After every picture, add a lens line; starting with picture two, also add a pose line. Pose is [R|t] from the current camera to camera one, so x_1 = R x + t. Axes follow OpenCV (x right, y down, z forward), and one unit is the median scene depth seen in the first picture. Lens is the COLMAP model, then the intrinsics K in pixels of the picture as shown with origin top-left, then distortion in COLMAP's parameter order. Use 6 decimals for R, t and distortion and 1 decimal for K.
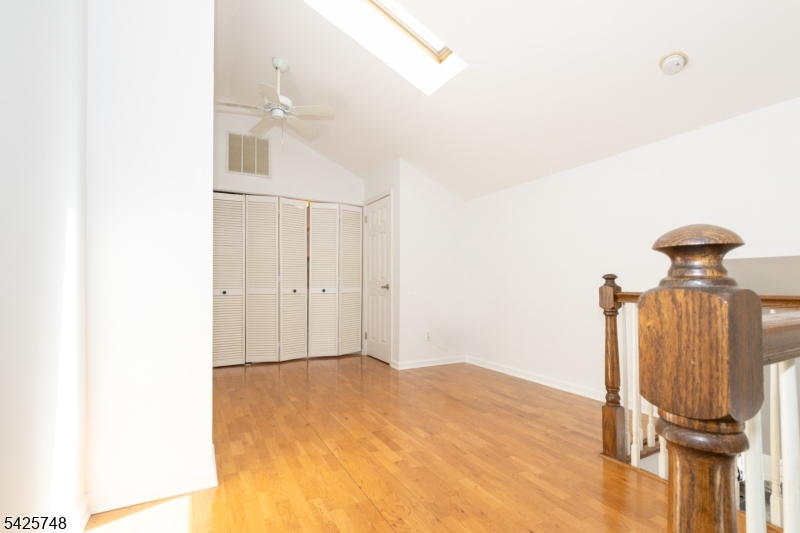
lens RADIAL K [[378.2, 0, 399.0], [0, 378.2, 268.3], [0, 0, 1]] dist [-0.004293, -0.001109]
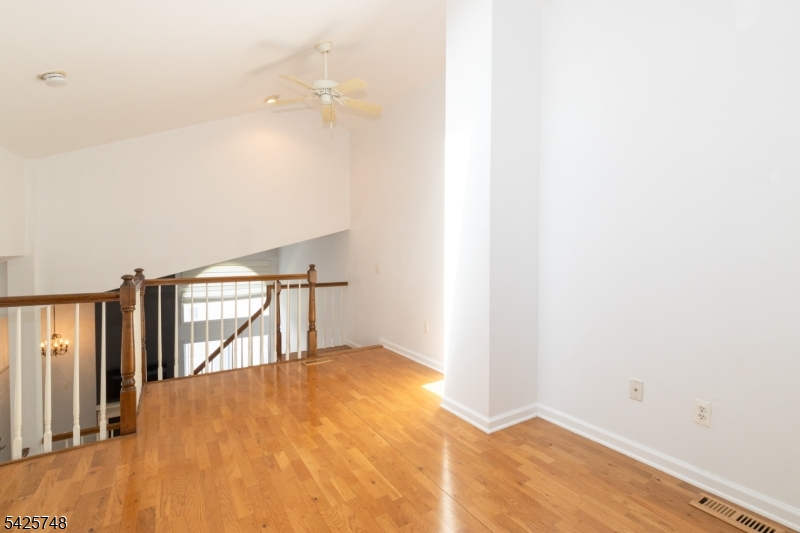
lens RADIAL K [[378.2, 0, 401.4], [0, 378.2, 262.1], [0, 0, 1]] dist [-0.004293, -0.001109]
pose [[-0.998036, 0.002935, -0.062568, -0.179094], [0.003392, 0.999968, -0.007197, -0.010378], [0.062545, -0.007396, -0.998015, 2.066283]]
